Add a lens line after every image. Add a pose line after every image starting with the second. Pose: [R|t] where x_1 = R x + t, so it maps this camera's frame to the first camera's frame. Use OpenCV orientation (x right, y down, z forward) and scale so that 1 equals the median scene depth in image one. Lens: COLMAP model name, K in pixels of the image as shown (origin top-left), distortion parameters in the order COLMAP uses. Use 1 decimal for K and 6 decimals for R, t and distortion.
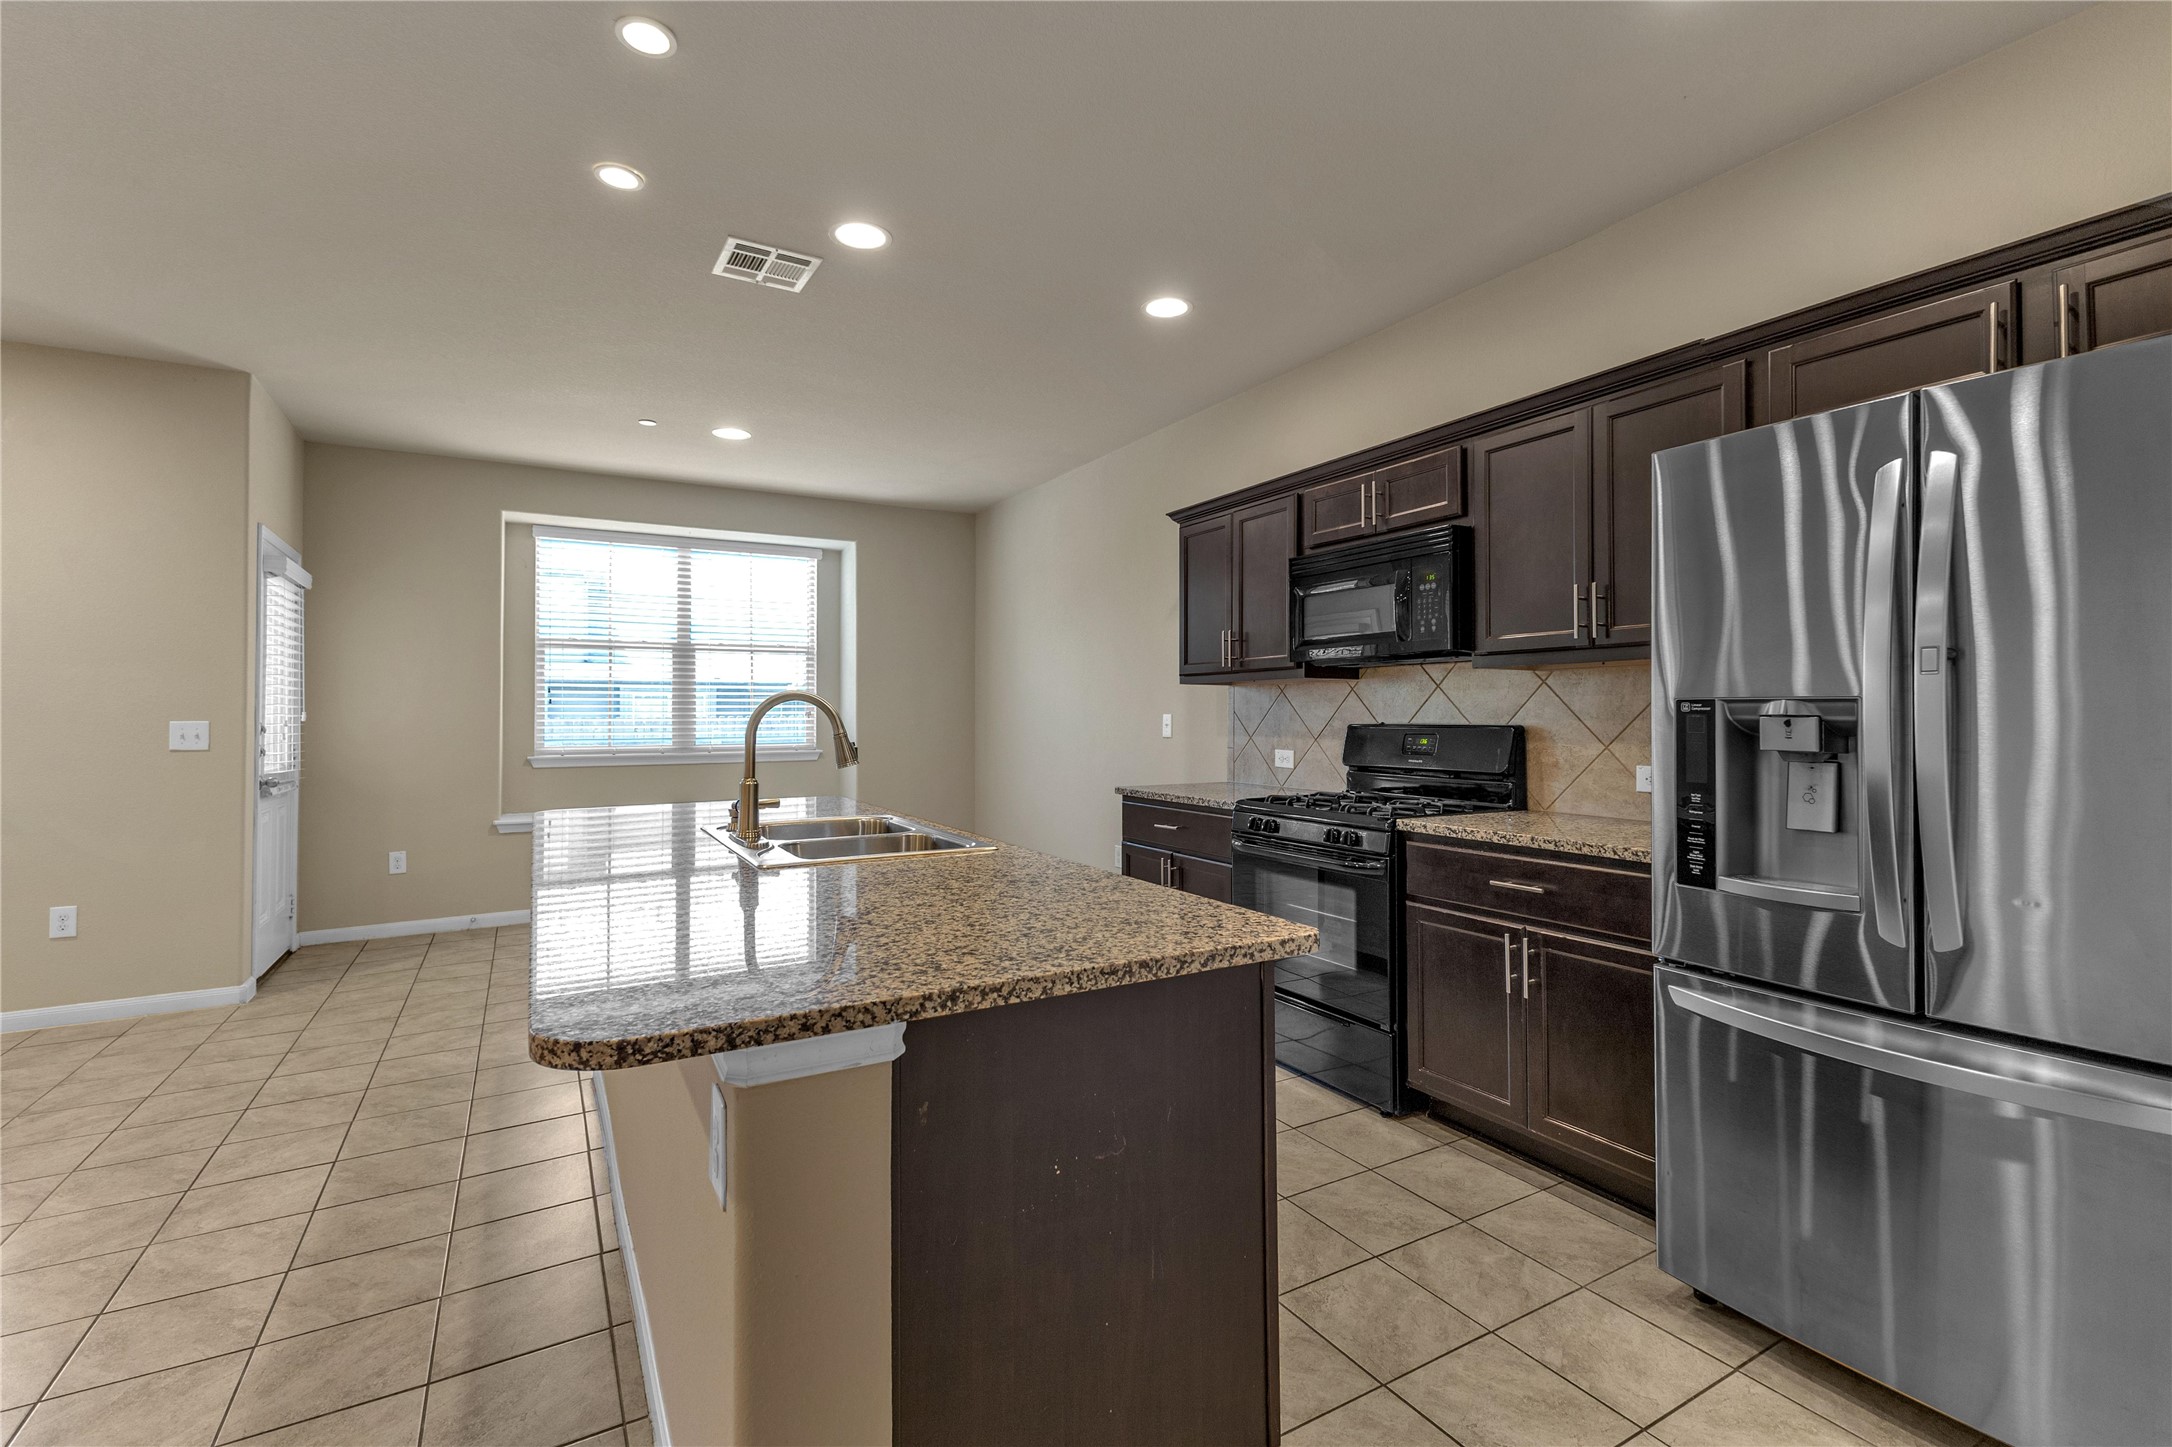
lens RADIAL K [[962.7, 0, 1089.6], [0, 962.7, 695.9], [0, 0, 1]] dist [0.013799, -0.003695]
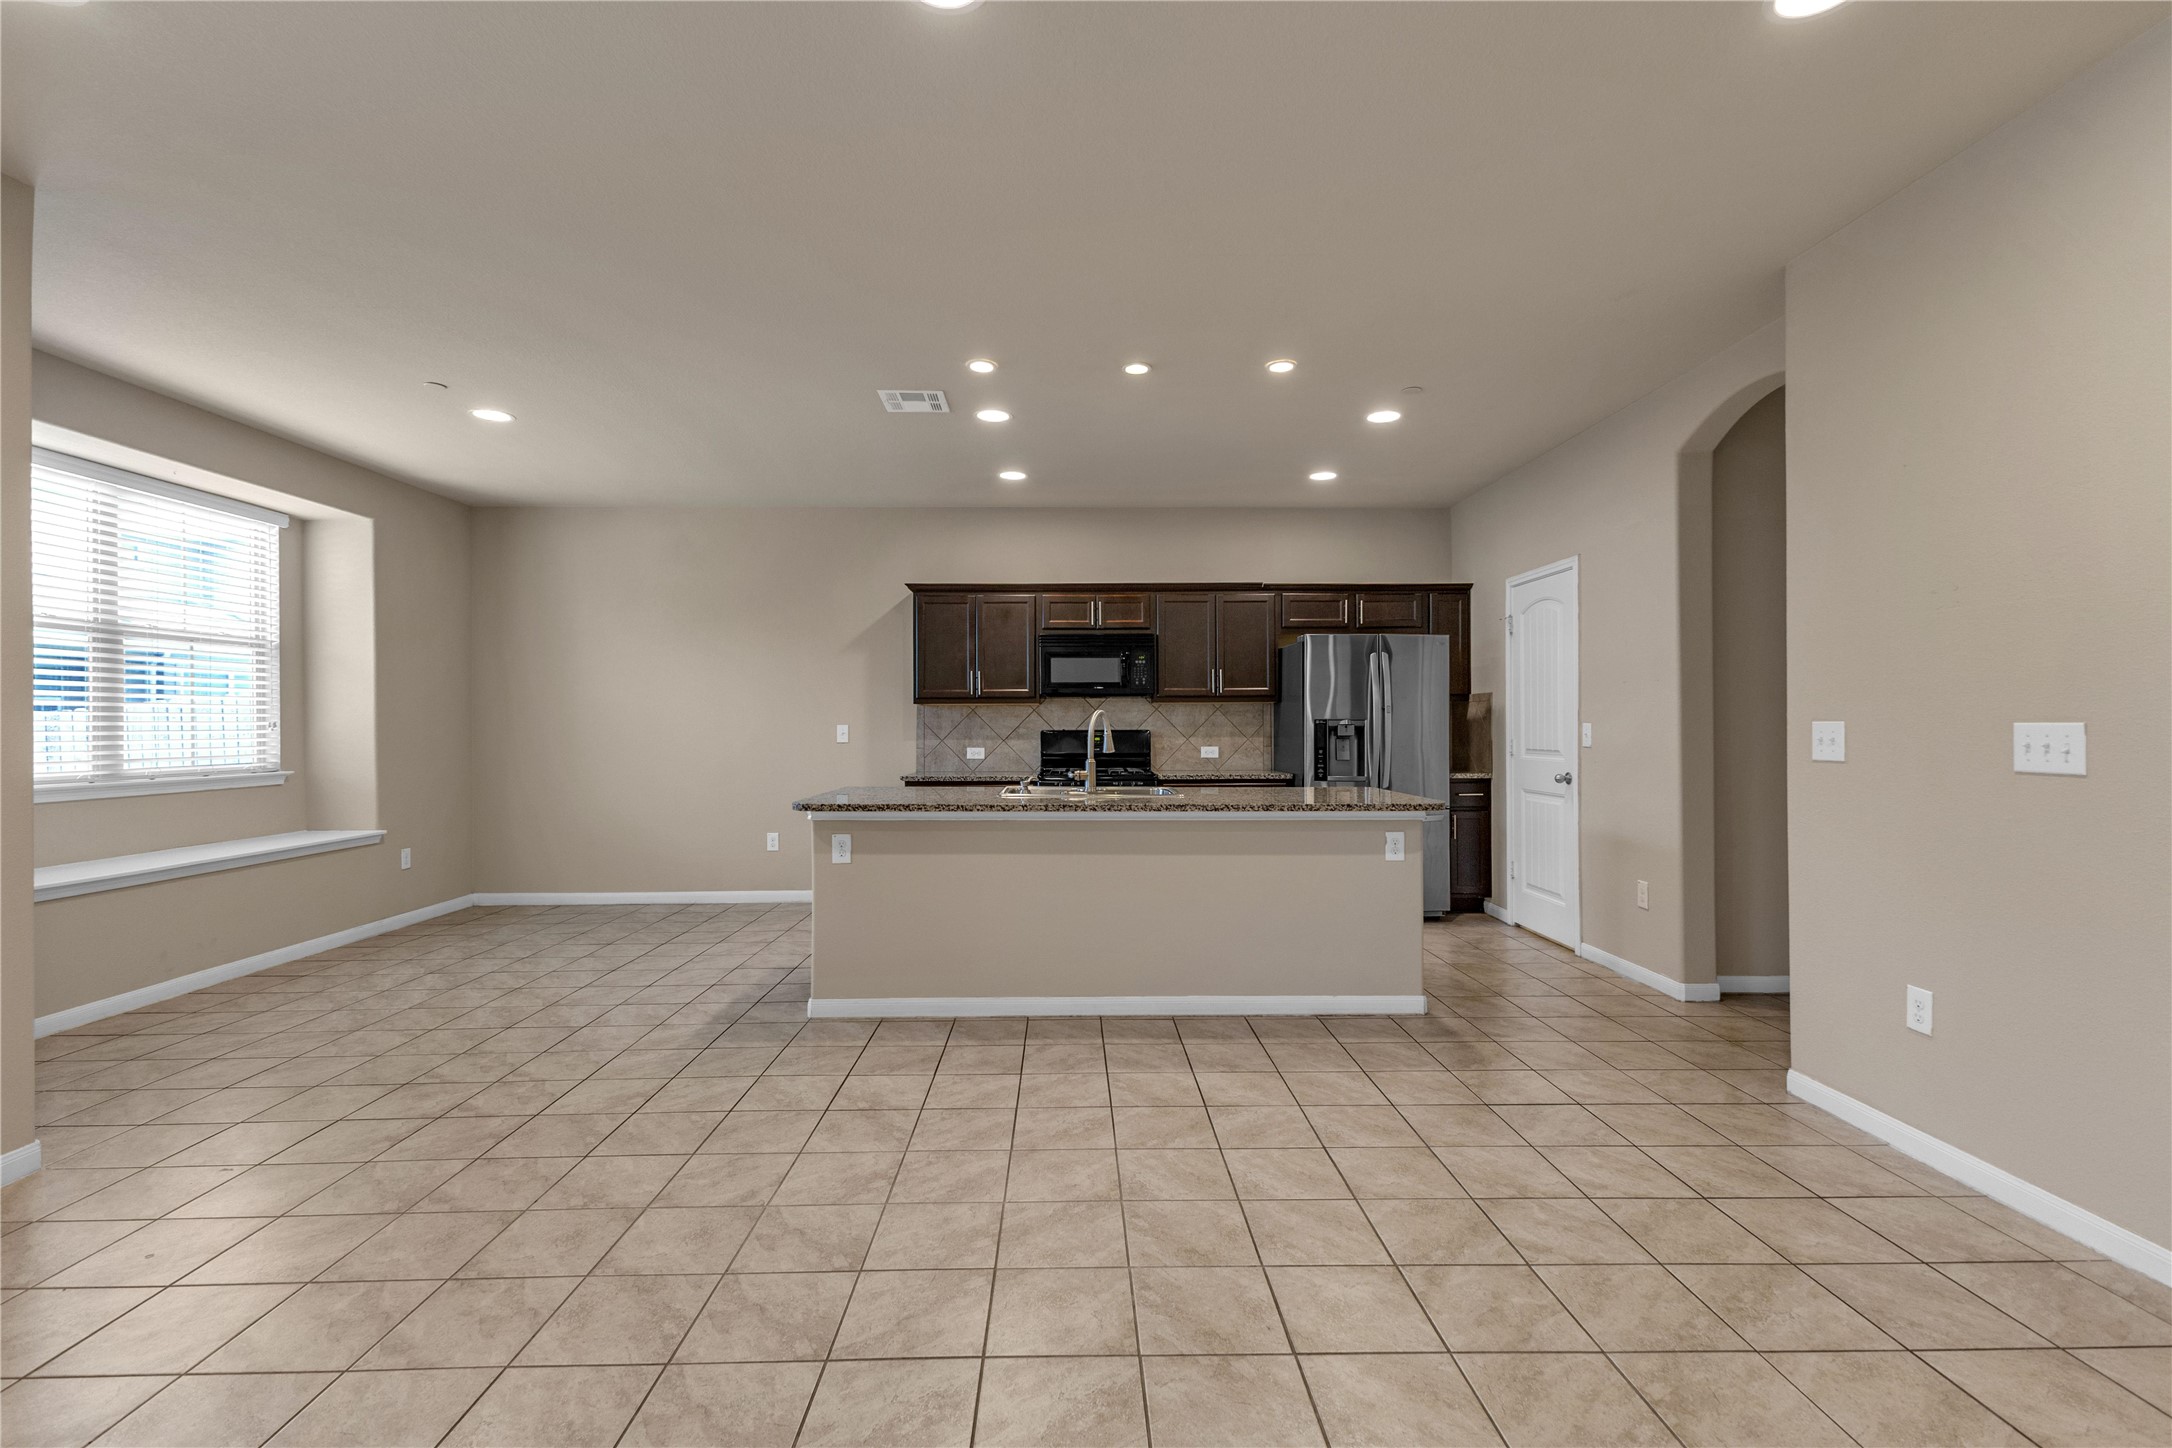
lens RADIAL K [[962.7, 0, 1083.1], [0, 962.7, 723.3], [0, 0, 1]] dist [0.013624, -0.000239]
pose [[0.490156, 0.003850, 0.871626, -1.366844], [-0.014931, 0.999881, 0.003980, 0.009021], [-0.871507, -0.014965, 0.490155, 0.097591]]
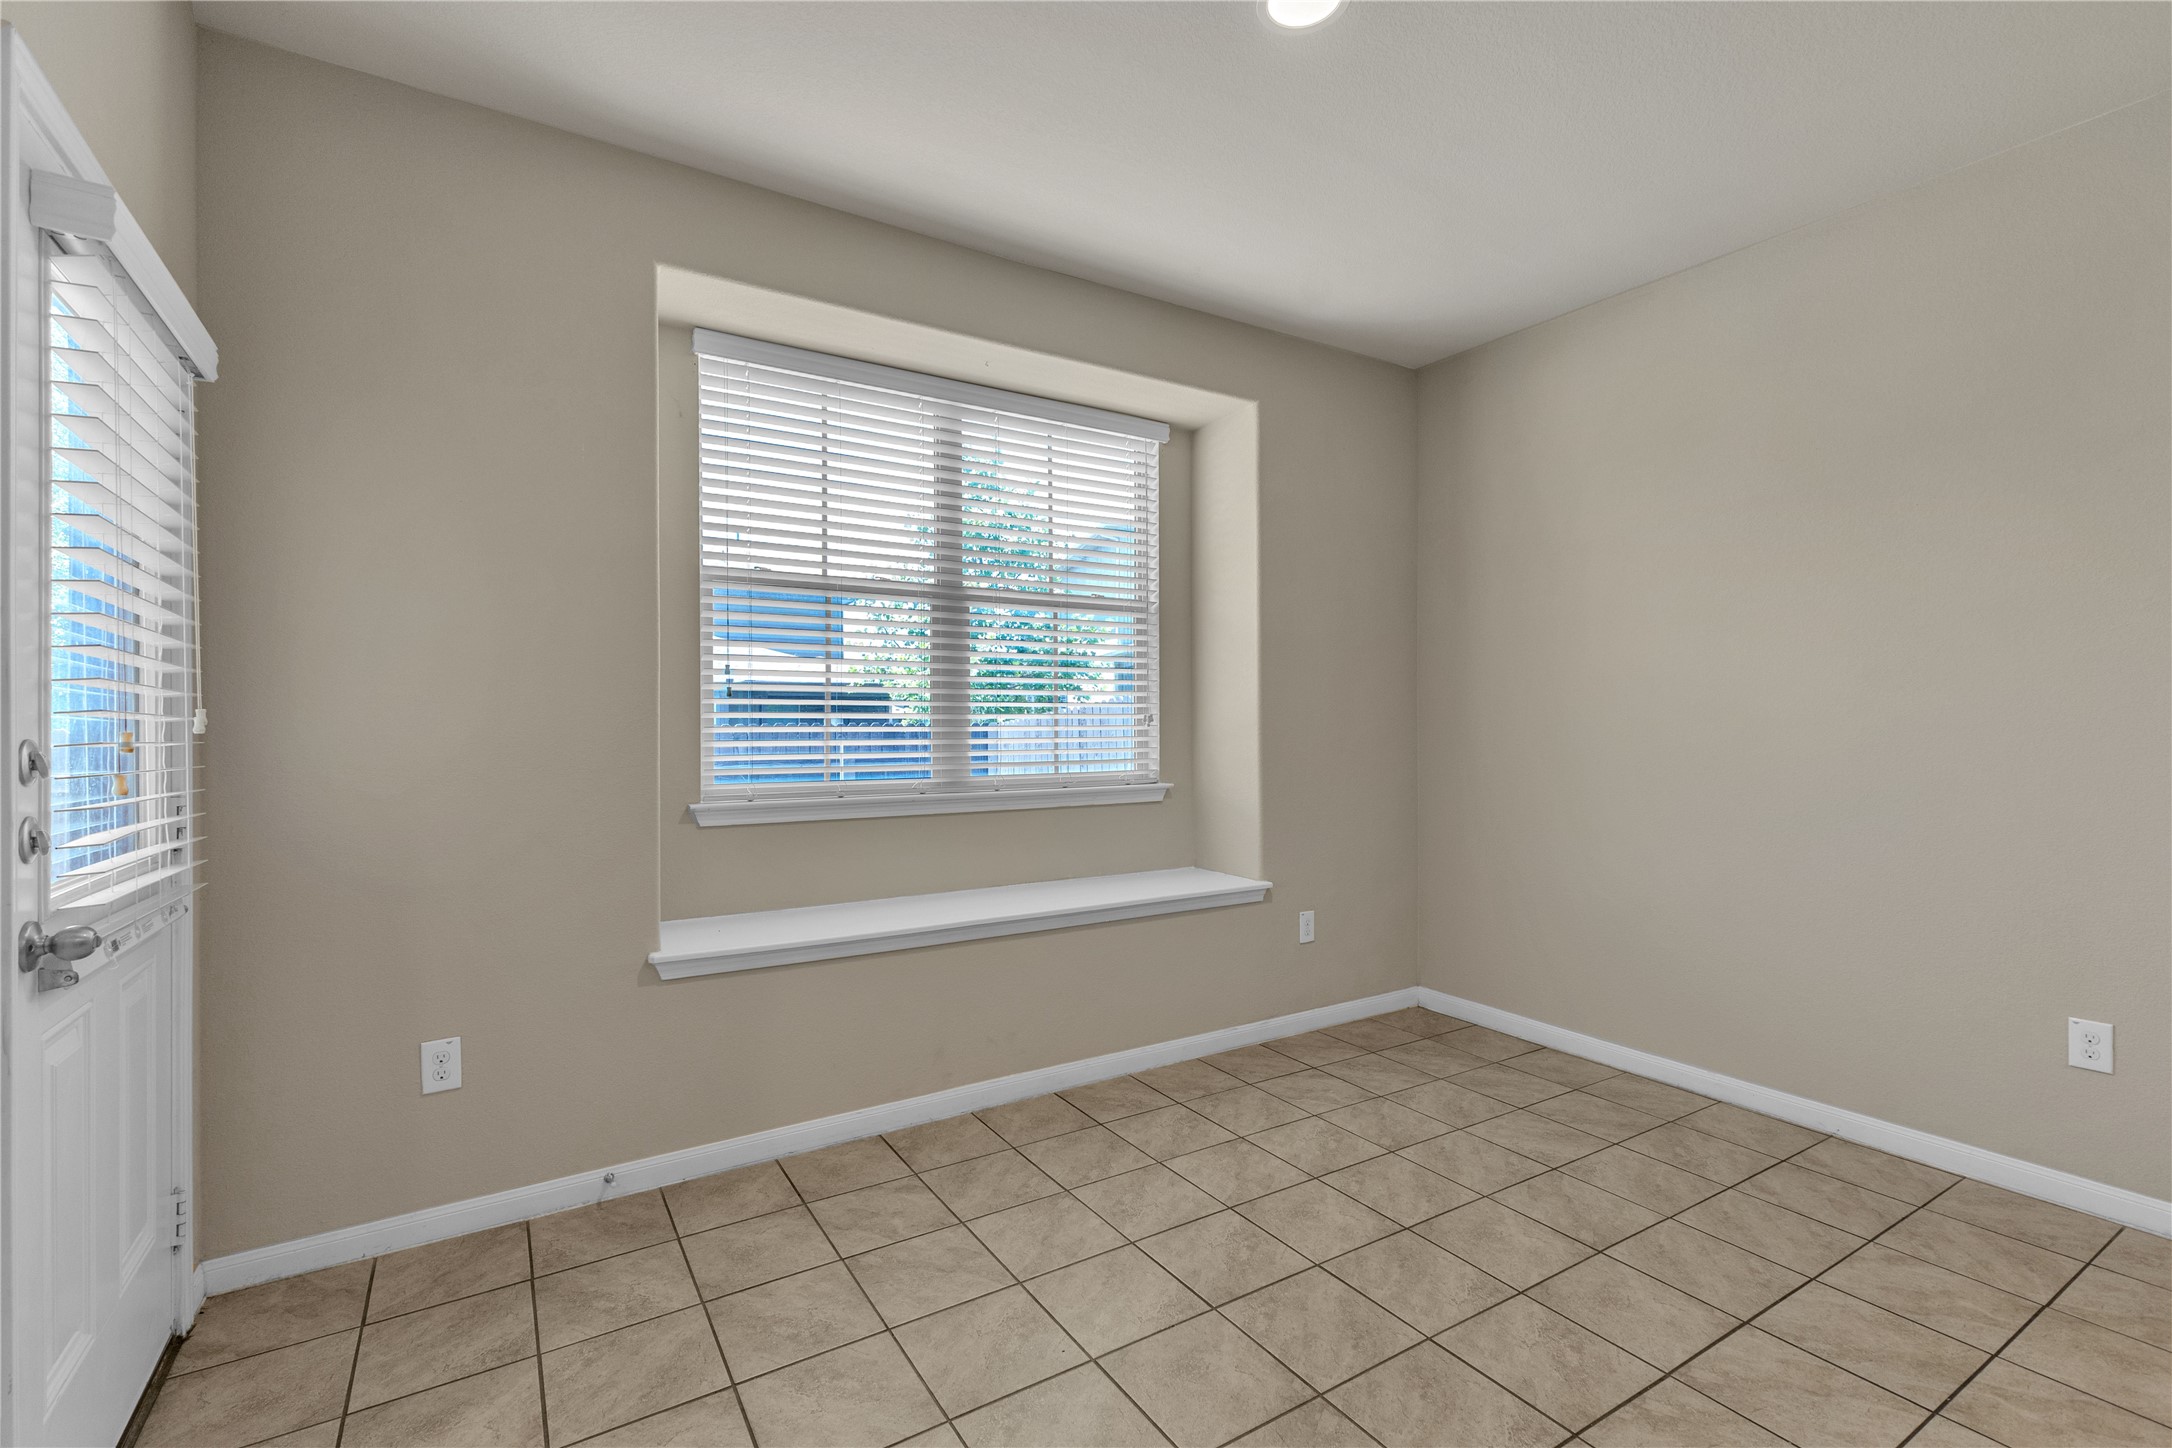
lens RADIAL K [[962.7, 0, 1083.1], [0, 962.7, 723.3], [0, 0, 1]] dist [0.013624, -0.000239]
pose [[0.999576, 0.004308, 0.028799, -0.722471], [-0.004990, 0.999708, 0.023656, 0.017208], [-0.028689, -0.023790, 0.999305, 0.924336]]
